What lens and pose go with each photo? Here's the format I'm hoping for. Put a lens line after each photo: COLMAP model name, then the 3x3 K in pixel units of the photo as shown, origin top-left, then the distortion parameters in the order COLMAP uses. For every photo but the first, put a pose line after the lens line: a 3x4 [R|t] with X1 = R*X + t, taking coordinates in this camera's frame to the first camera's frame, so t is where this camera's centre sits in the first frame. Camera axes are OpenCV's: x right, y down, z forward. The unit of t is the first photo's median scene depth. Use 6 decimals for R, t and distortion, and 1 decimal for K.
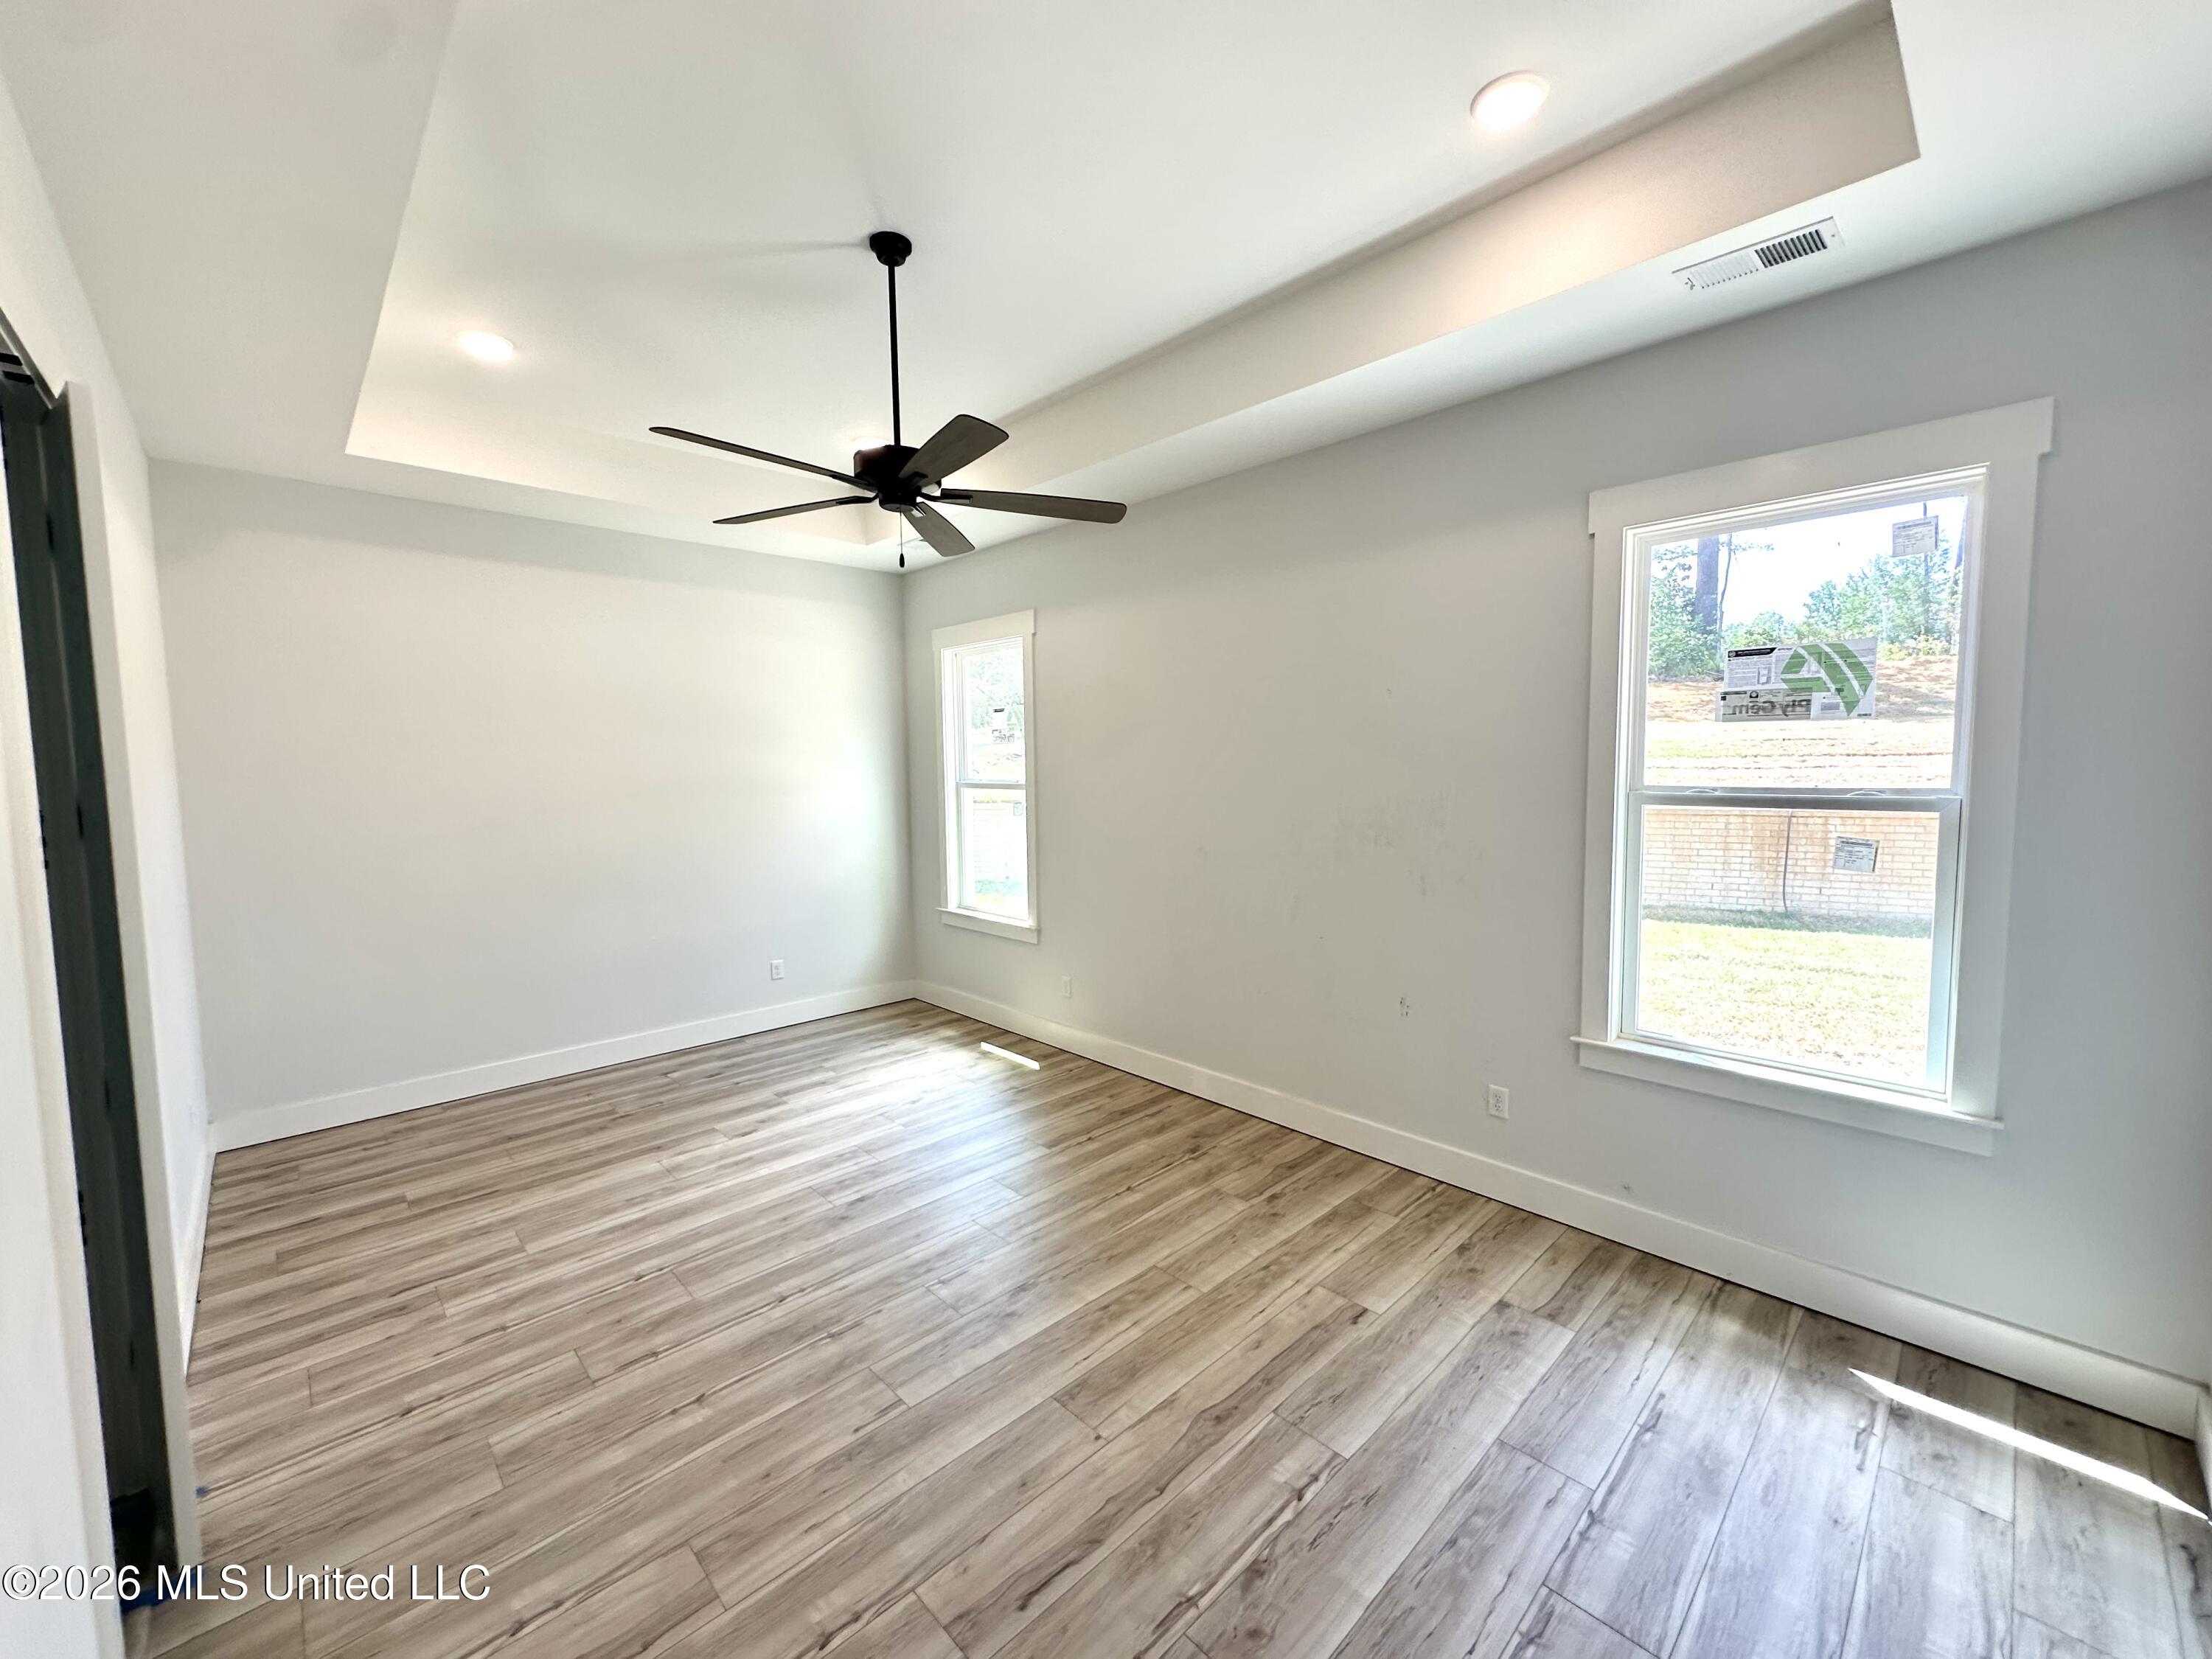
lens RADIAL K [[880.7, 0, 1106.6], [0, 880.7, 832.1], [0, 0, 1]] dist [-0.002684, 0.000451]
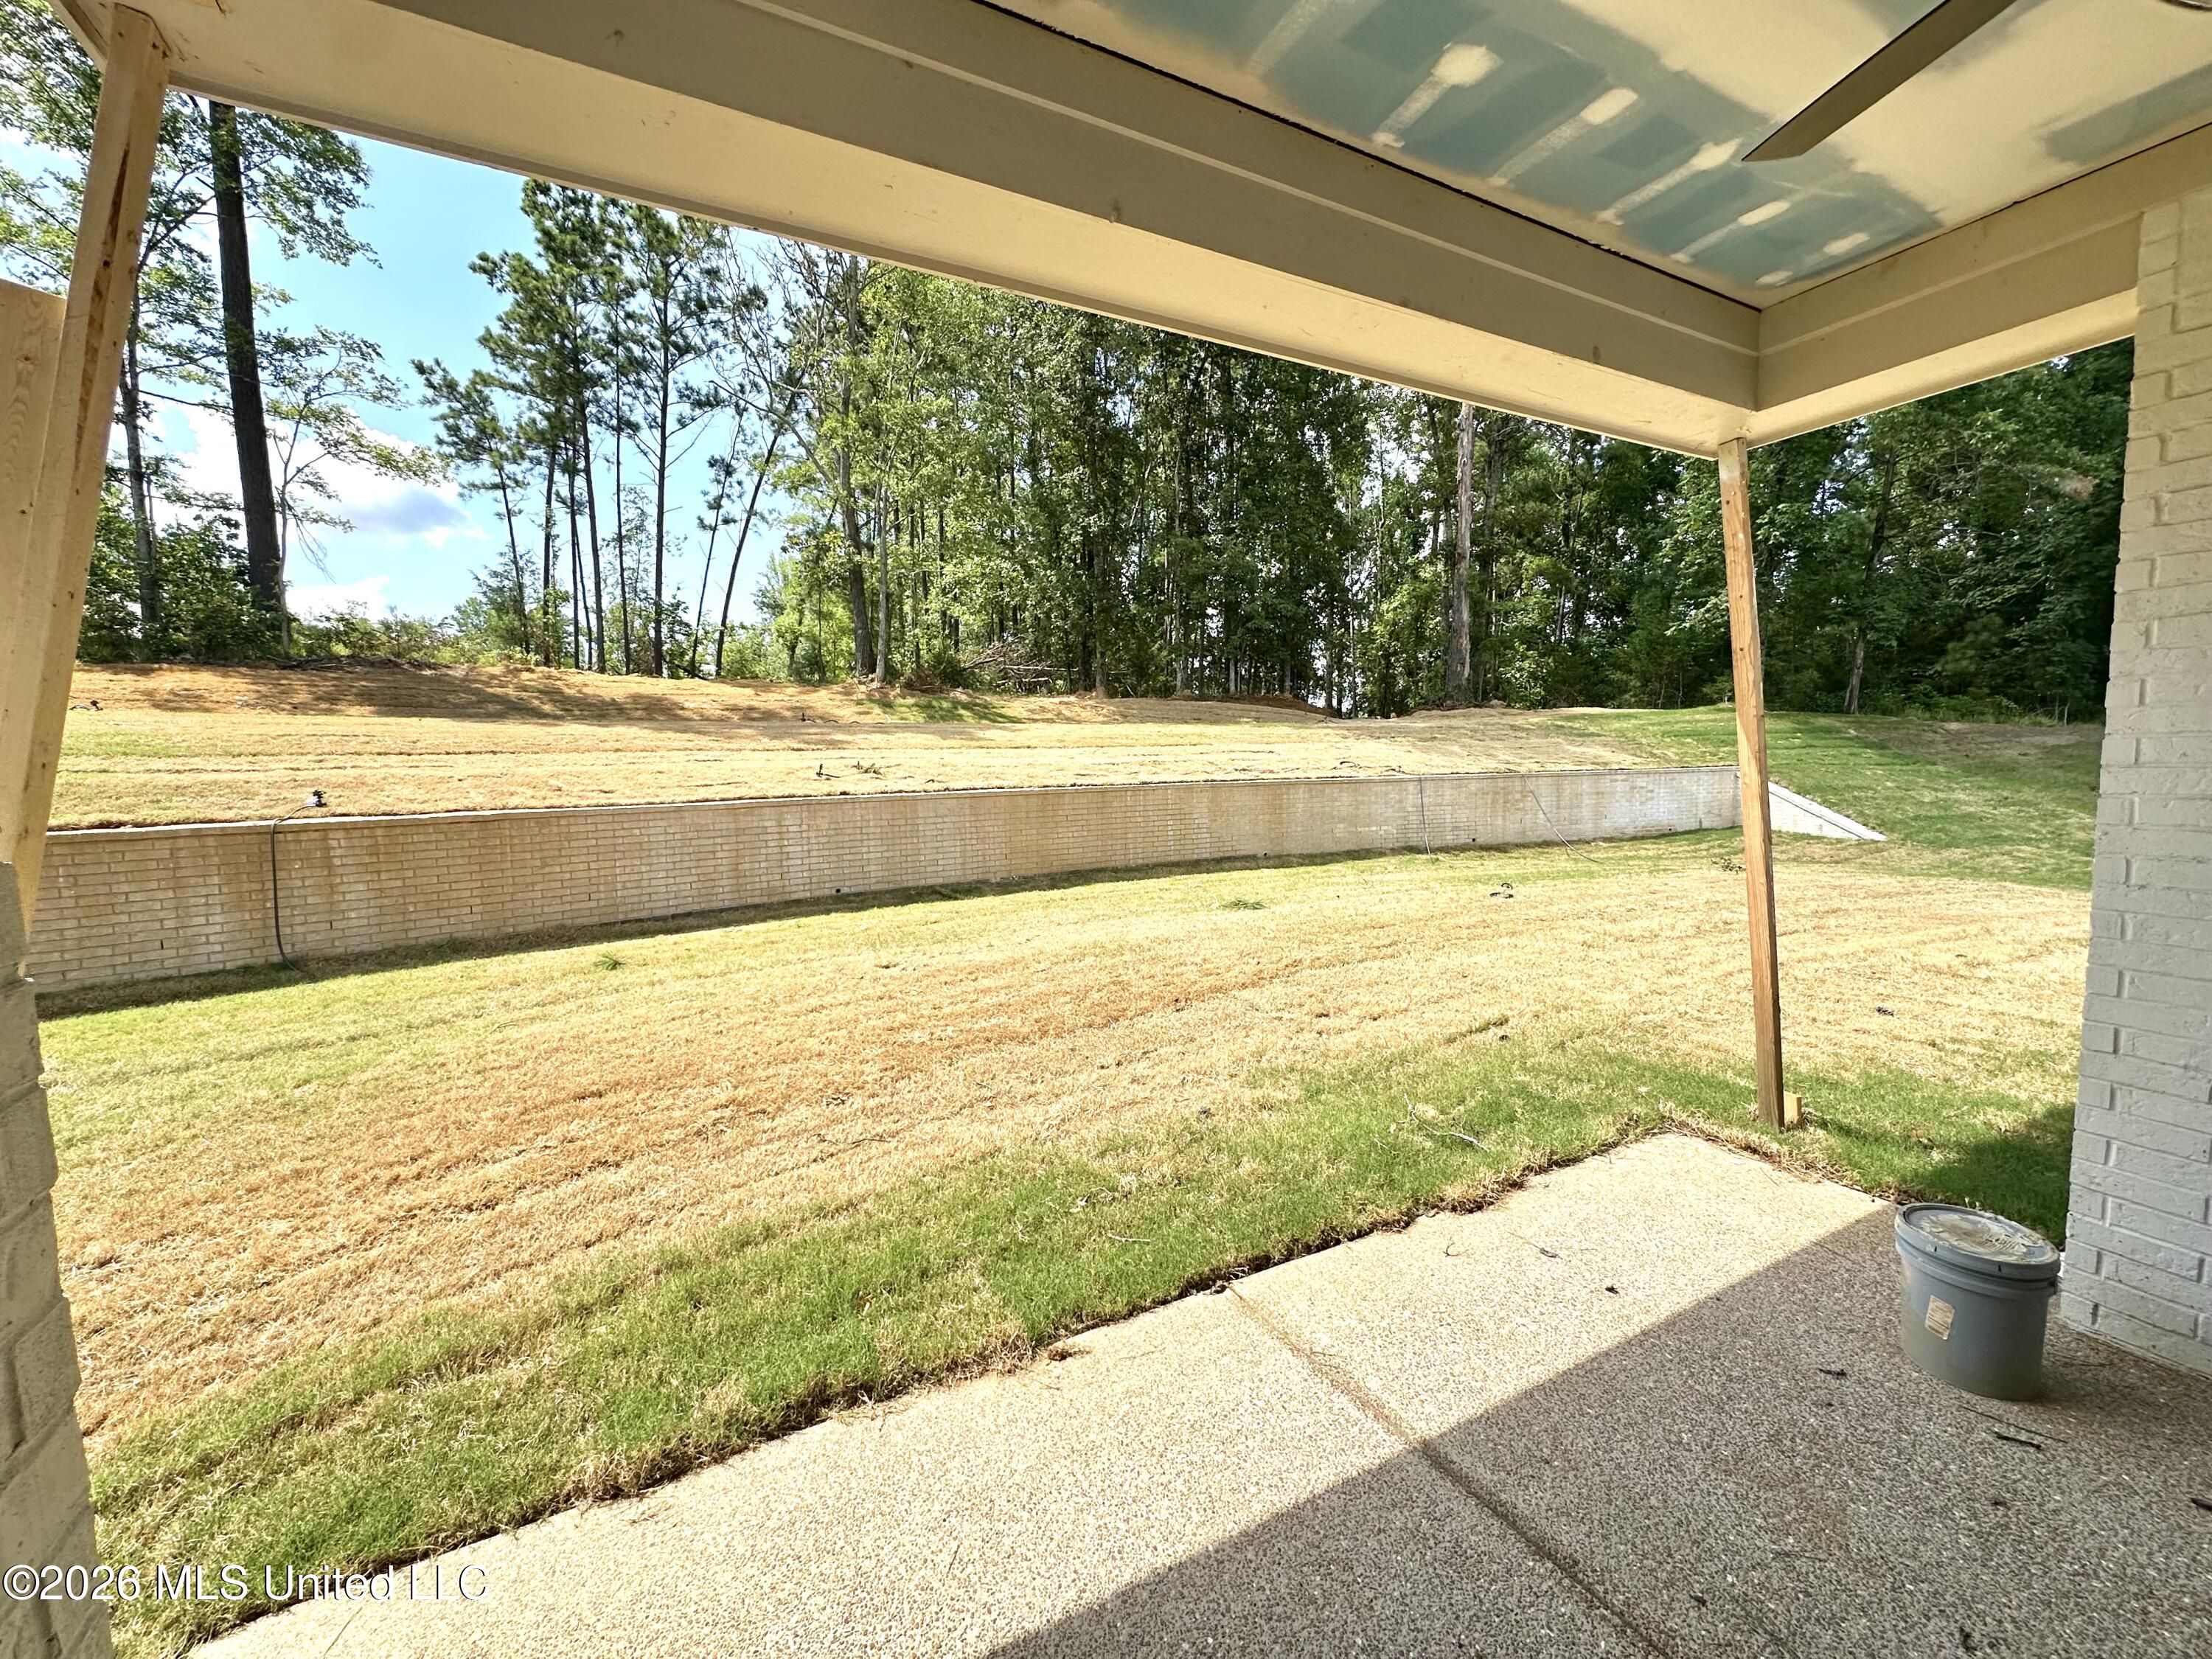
lens RADIAL K [[880.7, 0, 1100.8], [0, 880.7, 829.4], [0, 0, 1]] dist [-0.002684, 0.000451]
pose [[0.278455, -0.073738, 0.957615, 0.099070], [0.085638, 0.994983, 0.051713, 0.000175], [-0.956624, 0.067608, 0.283373, 0.044069]]
